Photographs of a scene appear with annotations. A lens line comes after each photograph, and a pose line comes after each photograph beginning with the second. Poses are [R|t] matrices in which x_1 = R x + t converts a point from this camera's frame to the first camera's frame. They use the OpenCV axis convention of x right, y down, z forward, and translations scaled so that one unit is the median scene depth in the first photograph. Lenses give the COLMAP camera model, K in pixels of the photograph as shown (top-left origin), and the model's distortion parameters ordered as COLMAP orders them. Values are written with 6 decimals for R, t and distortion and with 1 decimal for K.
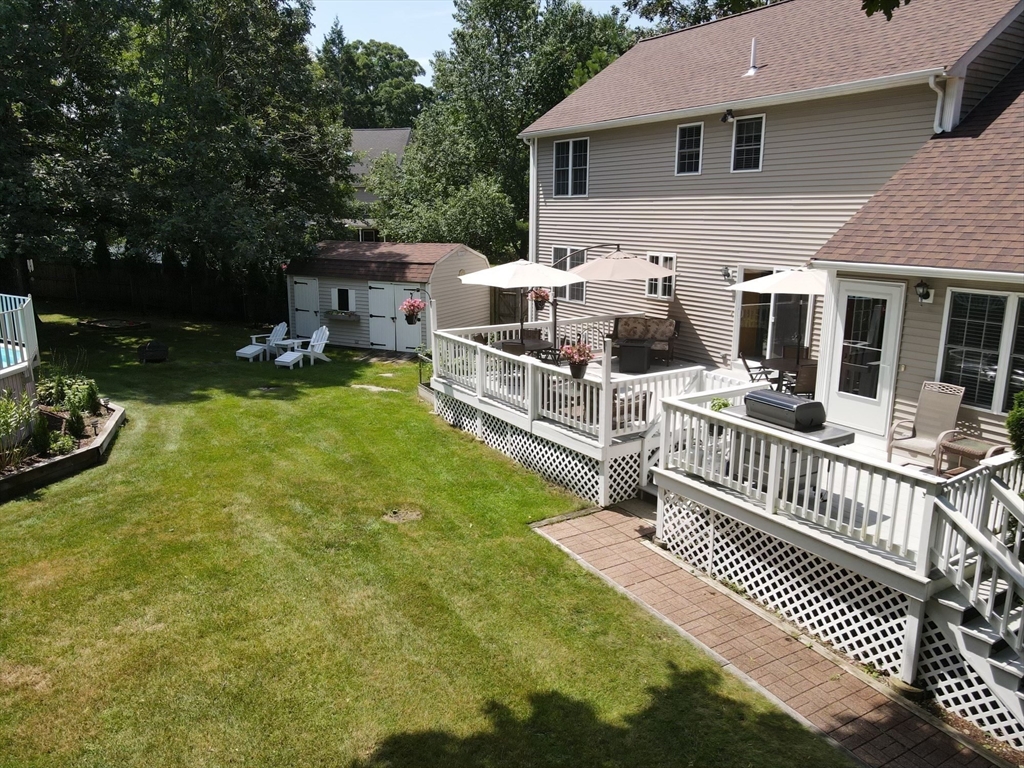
lens RADIAL K [[761.1, 0, 509.1], [0, 761.1, 379.8], [0, 0, 1]] dist [0.000893, 0.011061]
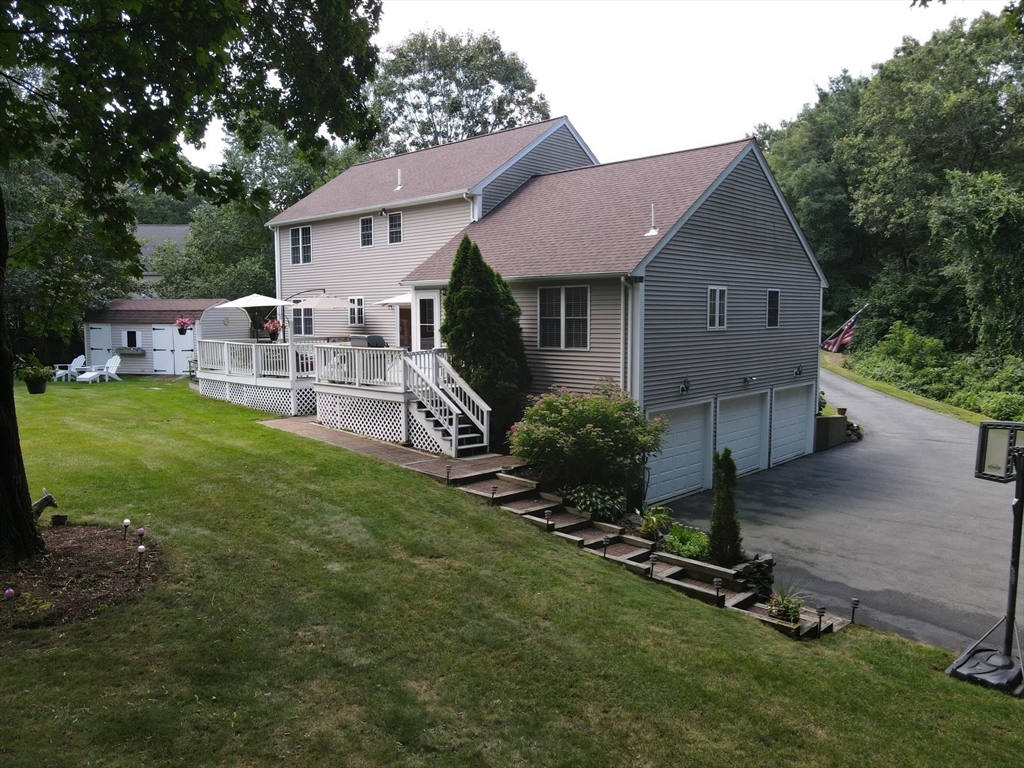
lens RADIAL K [[761.1, 0, 508.2], [0, 761.1, 388.9], [0, 0, 1]] dist [0.000893, 0.011061]
pose [[0.967153, -0.022213, 0.253224, 0.099699], [0.053911, 0.991437, -0.118937, 0.217378], [-0.248414, 0.128682, 0.960068, -0.537664]]
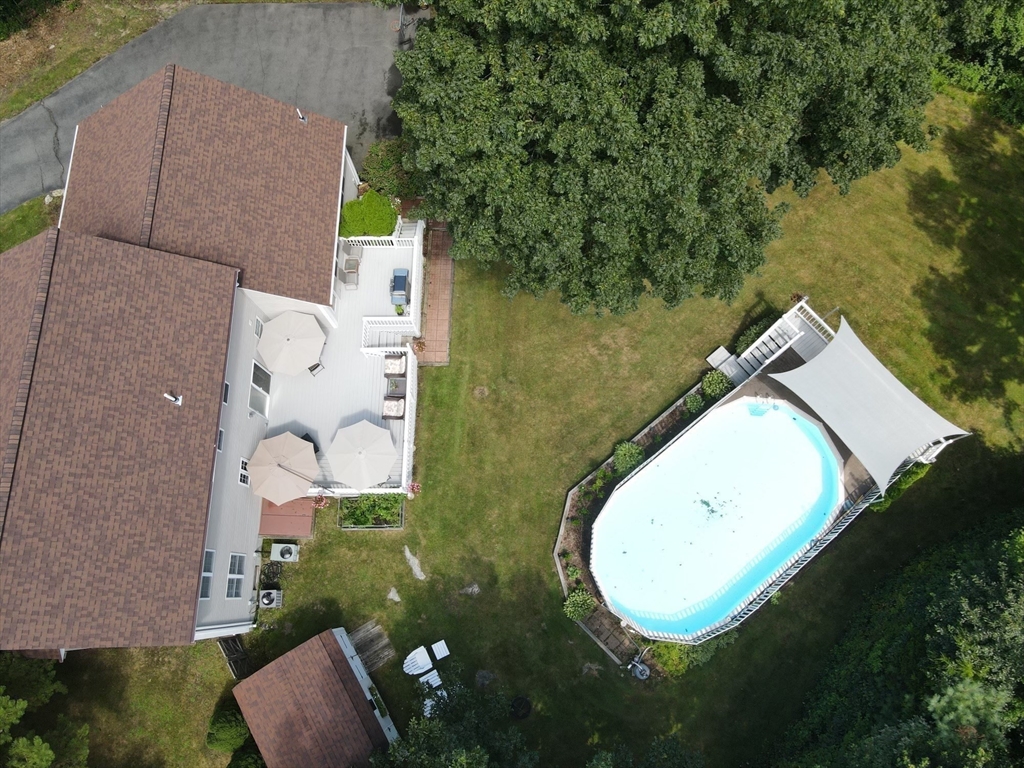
lens RADIAL K [[761.1, 0, 513.1], [0, 761.1, 385.9], [0, 0, 1]] dist [0.000893, 0.011061]
pose [[-0.839839, -0.520579, 0.153845, -0.392678], [0.135884, 0.072775, 0.988048, -1.542494], [-0.525553, 0.850707, 0.009619, 0.537873]]
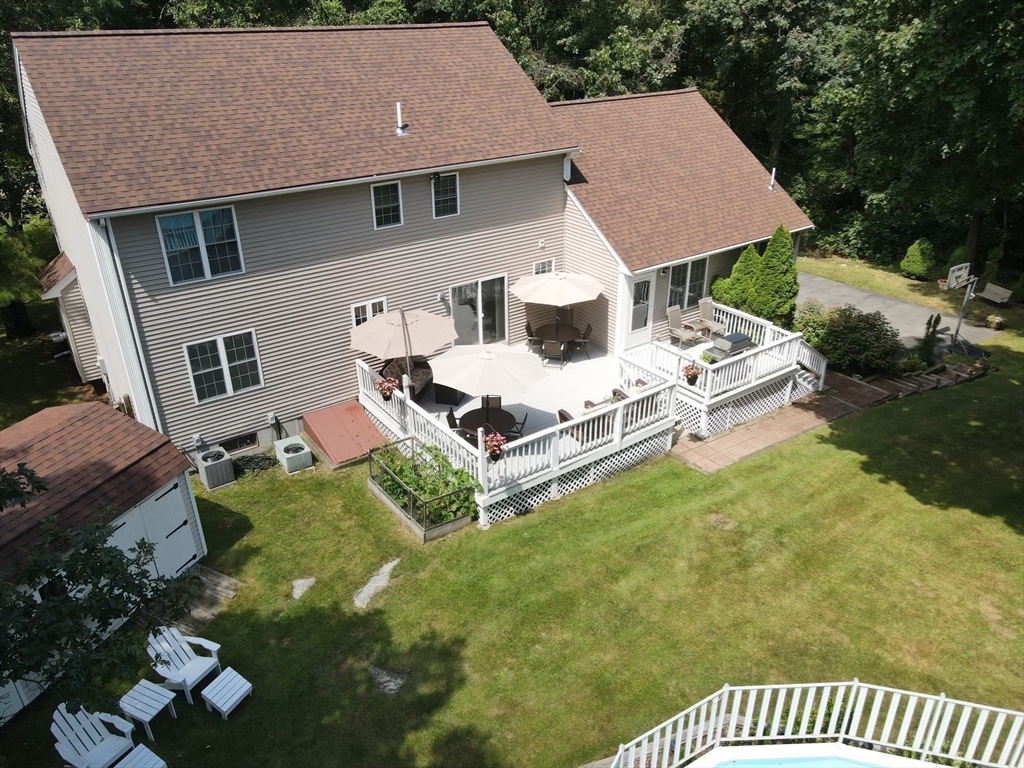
lens RADIAL K [[761.1, 0, 514.8], [0, 761.1, 382.4], [0, 0, 1]] dist [0.000893, 0.011061]
pose [[-0.064112, -0.439330, 0.896035, -0.779922], [0.230175, 0.867163, 0.441643, -0.472015], [-0.971035, 0.234559, 0.045527, 0.755075]]
